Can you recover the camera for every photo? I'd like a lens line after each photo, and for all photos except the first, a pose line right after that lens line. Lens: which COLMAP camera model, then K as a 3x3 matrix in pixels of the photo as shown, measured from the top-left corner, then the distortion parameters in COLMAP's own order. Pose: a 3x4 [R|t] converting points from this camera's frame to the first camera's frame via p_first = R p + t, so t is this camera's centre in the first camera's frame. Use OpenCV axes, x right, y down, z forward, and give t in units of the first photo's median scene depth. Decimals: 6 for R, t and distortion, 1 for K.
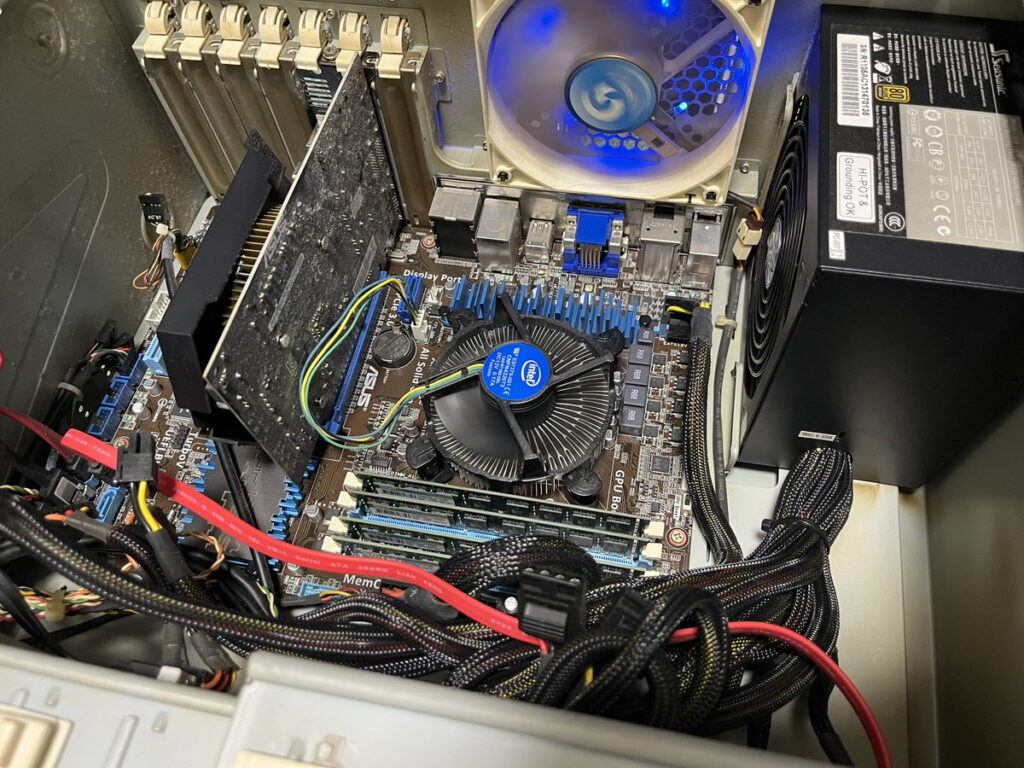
lens RADIAL K [[787.5, 0, 512.0], [0, 787.5, 384.0], [0, 0, 1]] dist [0.063406, -0.101258]
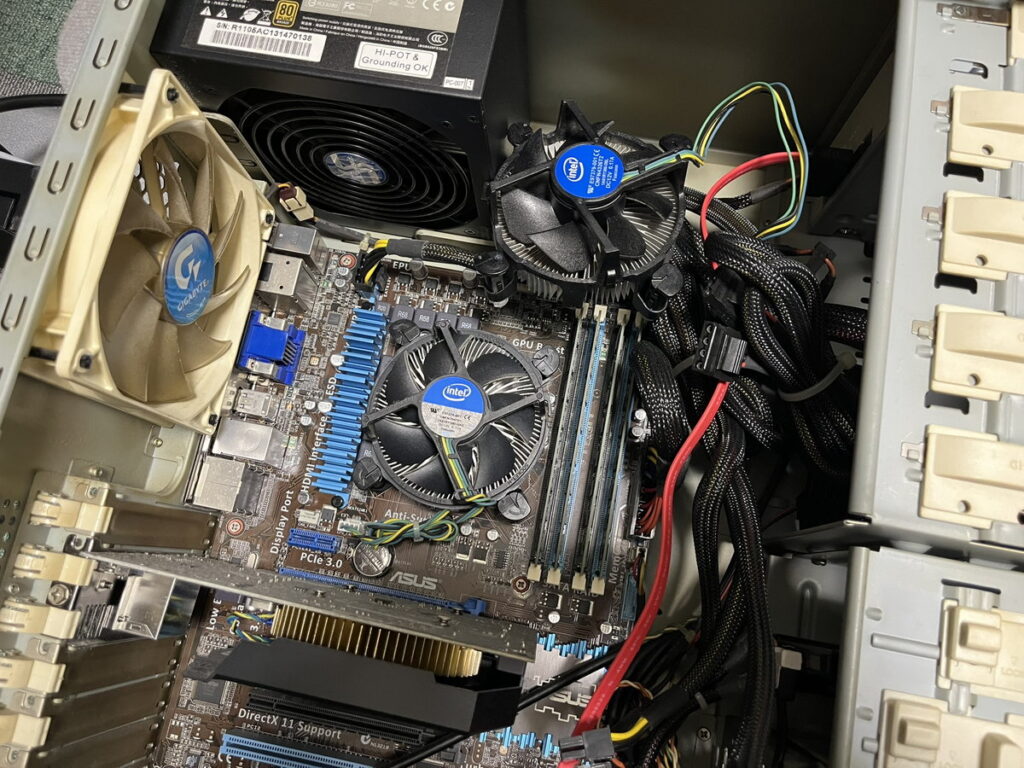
lens RADIAL K [[787.5, 0, 512.0], [0, 787.5, 384.0], [0, 0, 1]] dist [0.063406, -0.101258]
pose [[-0.002508, -0.955087, 0.296314, -0.328996], [0.881836, 0.137616, 0.451029, -0.503321], [-0.471550, 0.262432, 0.841885, 0.060968]]
